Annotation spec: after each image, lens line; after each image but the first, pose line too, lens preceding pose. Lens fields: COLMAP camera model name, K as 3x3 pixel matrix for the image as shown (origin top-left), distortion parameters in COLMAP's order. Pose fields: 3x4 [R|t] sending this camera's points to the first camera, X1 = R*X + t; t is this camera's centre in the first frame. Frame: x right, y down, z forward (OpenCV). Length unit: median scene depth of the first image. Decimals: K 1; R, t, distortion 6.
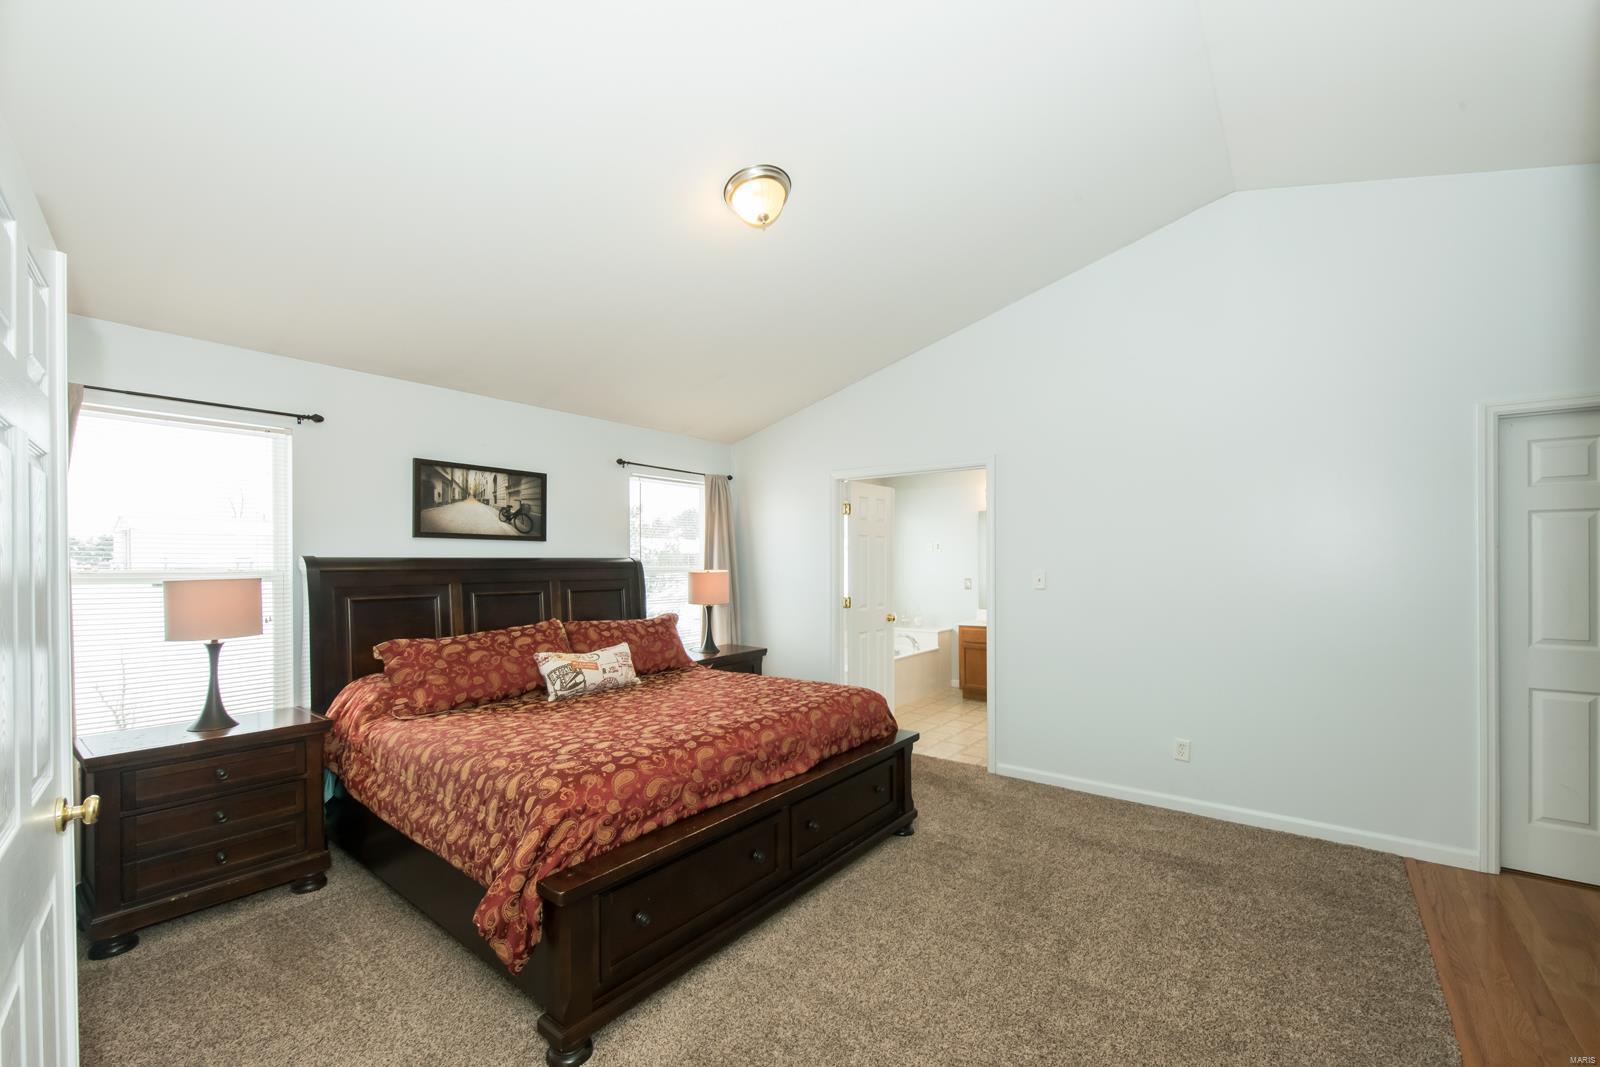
lens RADIAL K [[647.9, 0, 817.6], [0, 647.9, 561.1], [0, 0, 1]] dist [0.001133, -0.001042]
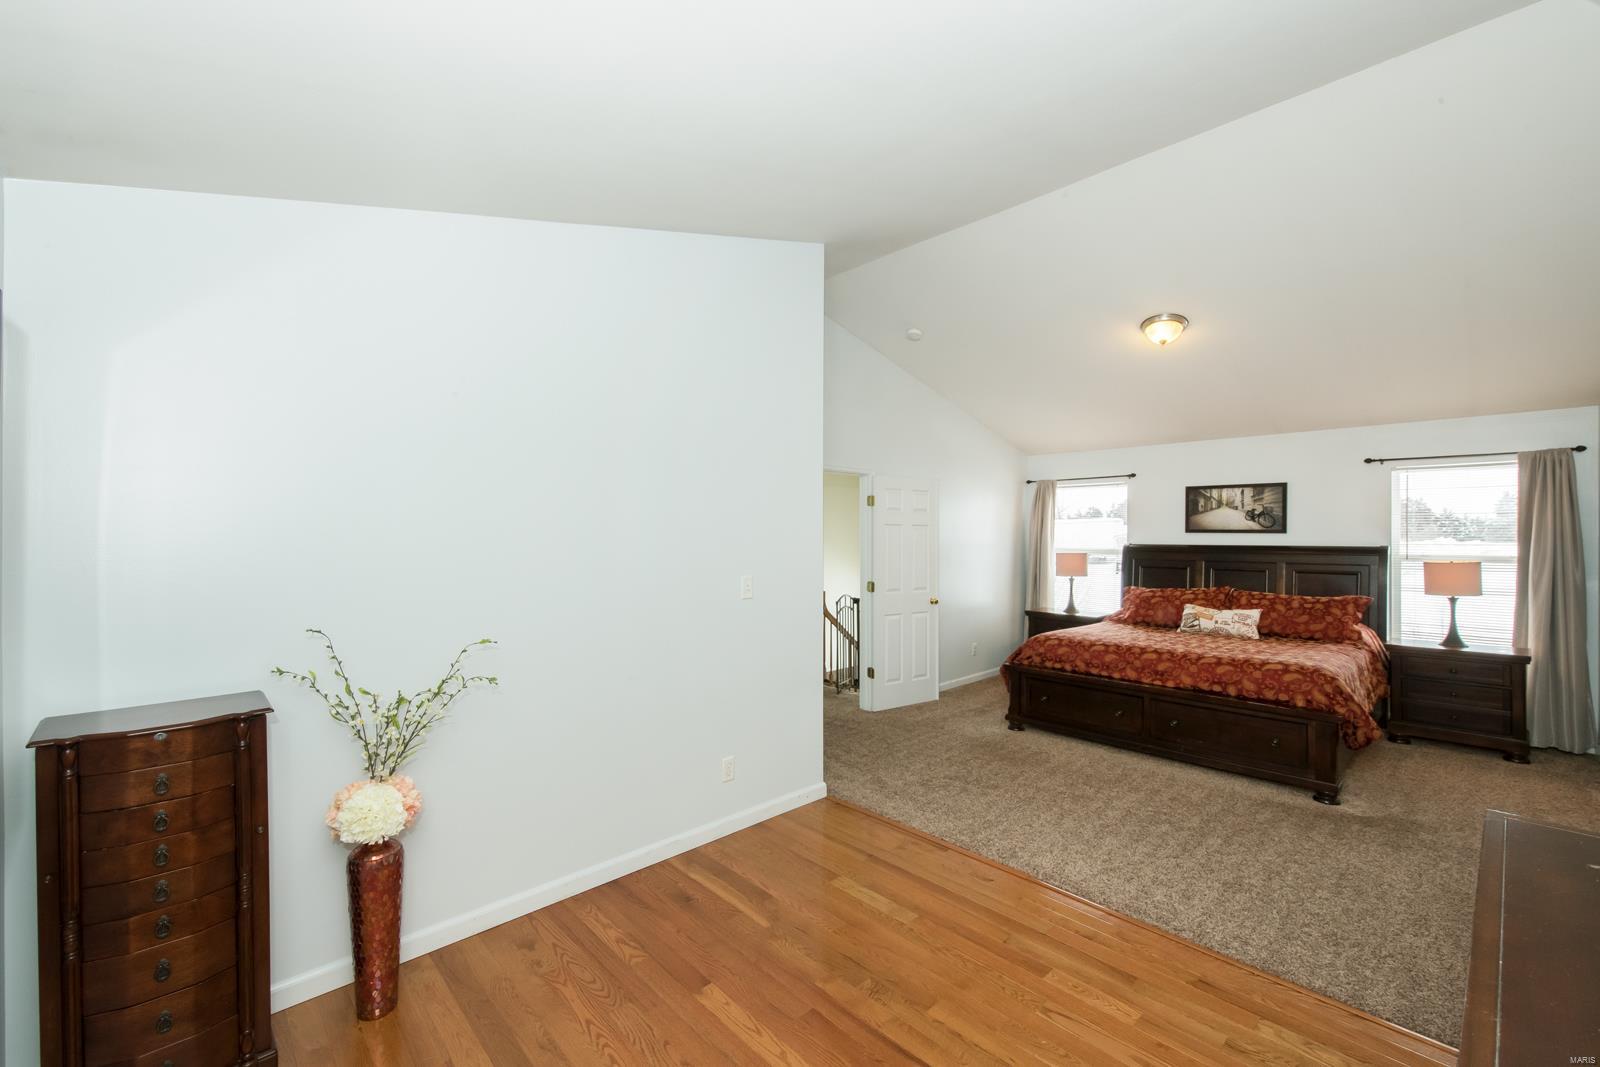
lens RADIAL K [[647.9, 0, 800.7], [0, 647.9, 539.4], [0, 0, 1]] dist [0.001133, -0.001042]
pose [[-0.158987, 0.009951, -0.987231, 1.140319], [-0.001262, 0.999946, 0.010282, -0.032790], [0.987280, 0.002881, -0.158965, 0.245080]]
